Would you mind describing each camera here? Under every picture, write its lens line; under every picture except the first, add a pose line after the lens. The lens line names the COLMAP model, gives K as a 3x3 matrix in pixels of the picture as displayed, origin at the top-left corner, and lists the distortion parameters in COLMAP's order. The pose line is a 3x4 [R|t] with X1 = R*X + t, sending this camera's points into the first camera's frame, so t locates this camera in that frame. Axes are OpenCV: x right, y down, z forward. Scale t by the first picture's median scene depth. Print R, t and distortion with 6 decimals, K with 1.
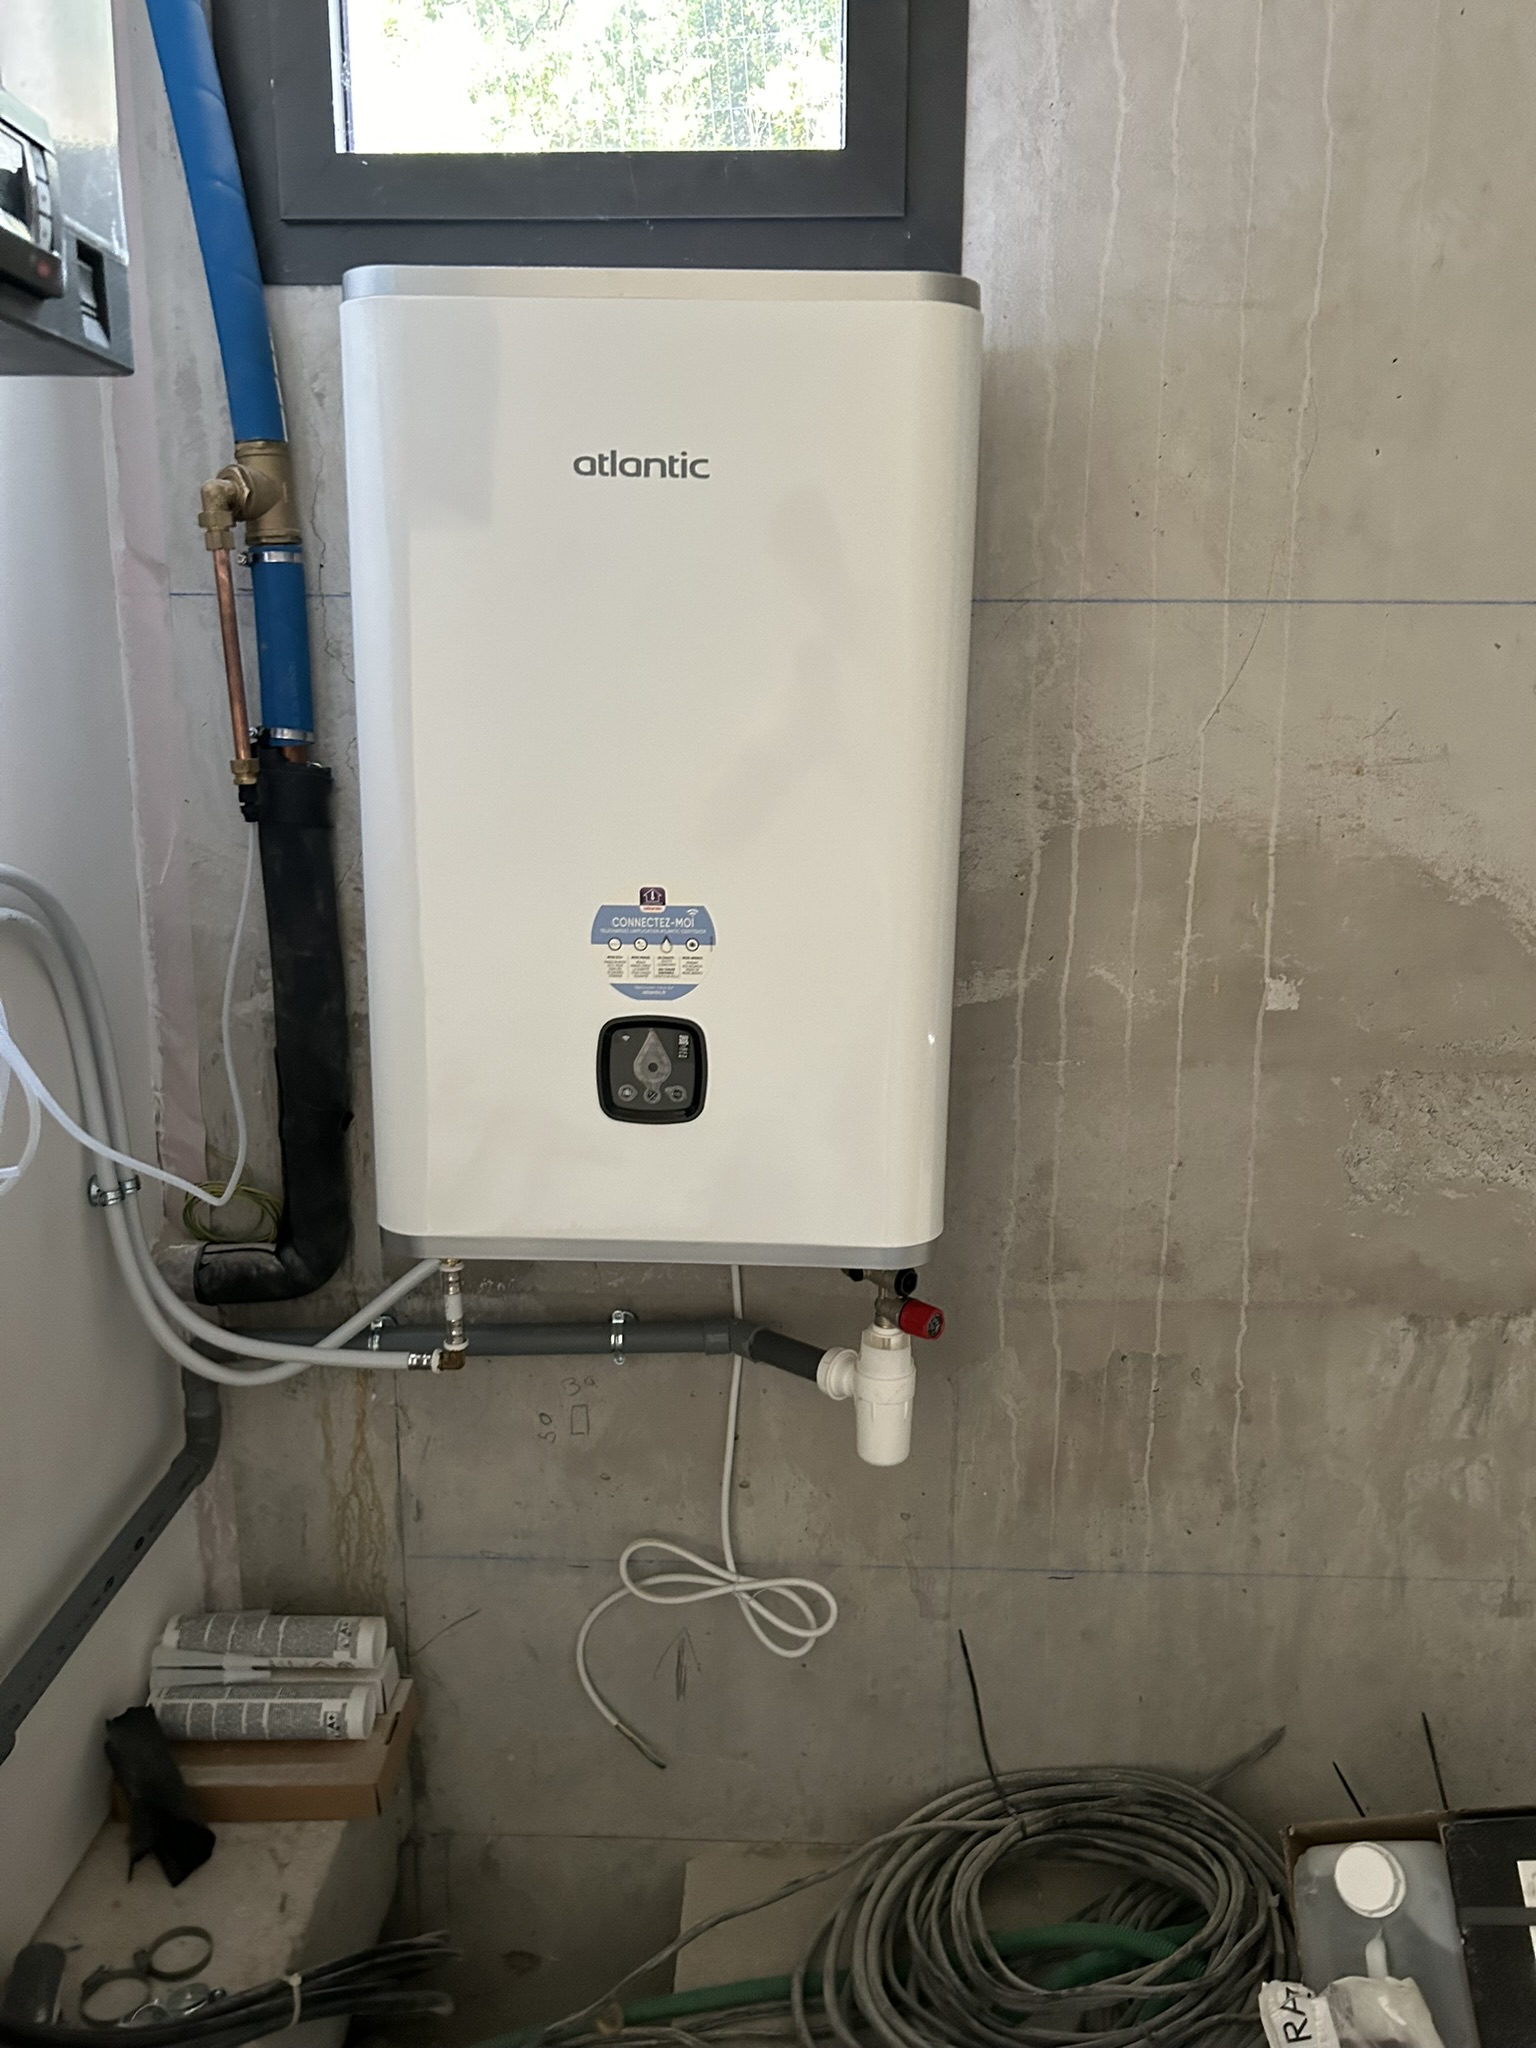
lens RADIAL K [[1557.7, 0, 768.0], [0, 1557.7, 1024.0], [0, 0, 1]] dist [0.065930, -0.061344]
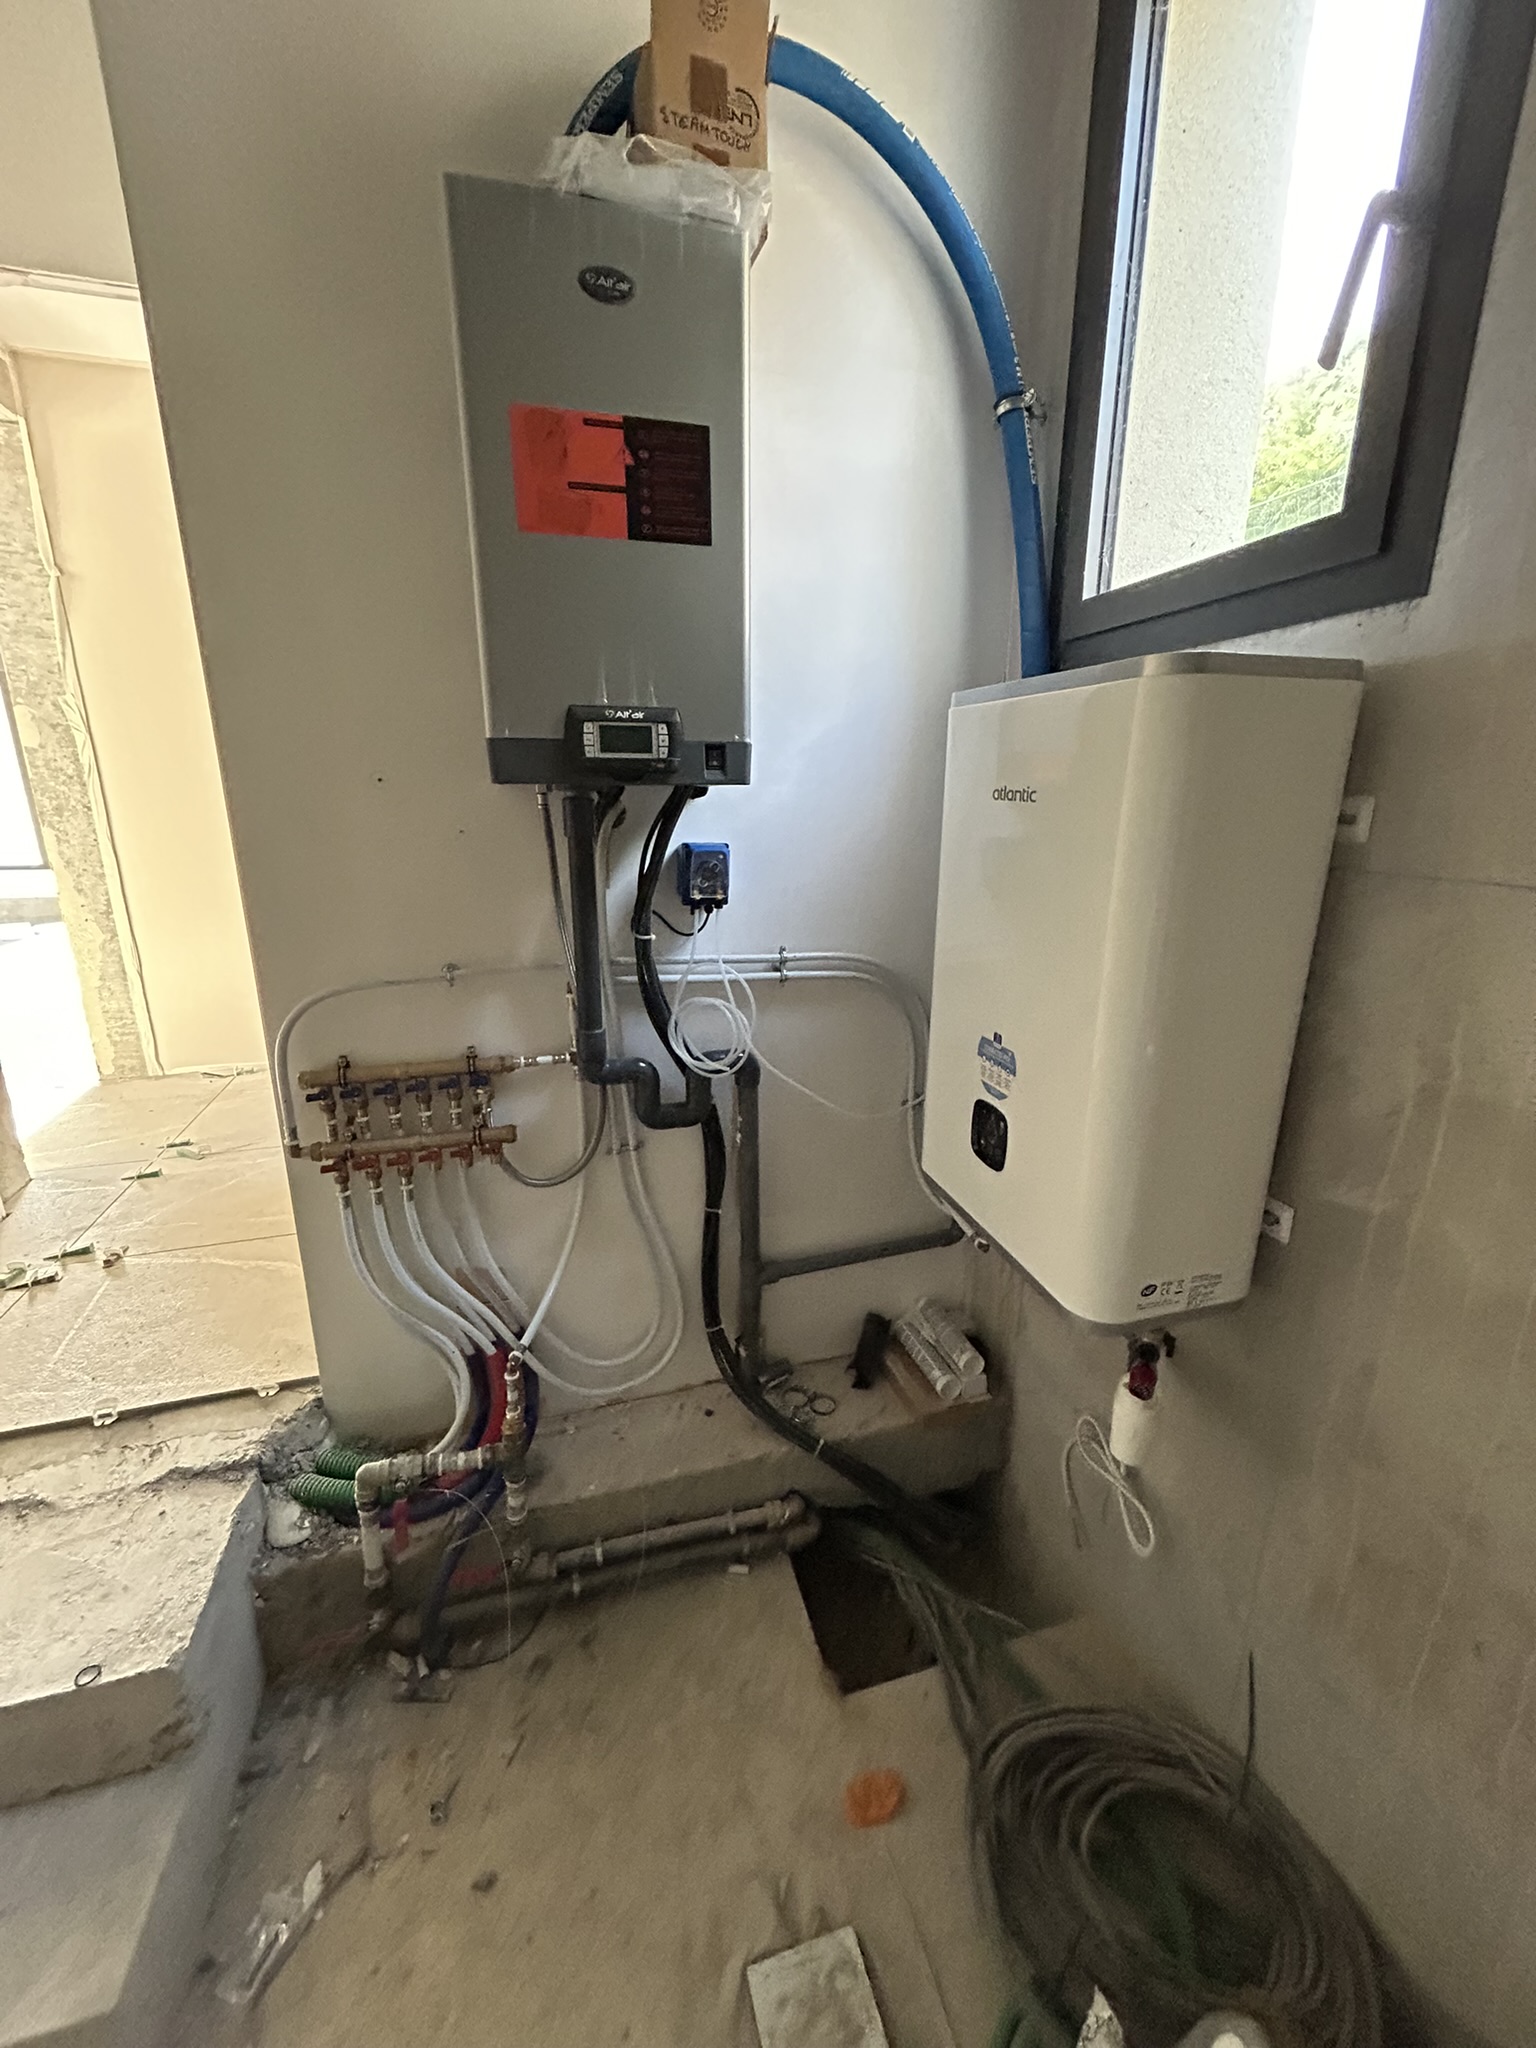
lens RADIAL K [[849.8, 0, 768.0], [0, 849.8, 1024.0], [0, 0, 1]] dist [0.011170, 0.000152]
pose [[0.300941, 0.257000, -0.918360, 0.572860], [-0.202536, 0.958258, 0.201795, -0.190602], [0.931887, 0.125273, 0.340431, 0.358454]]
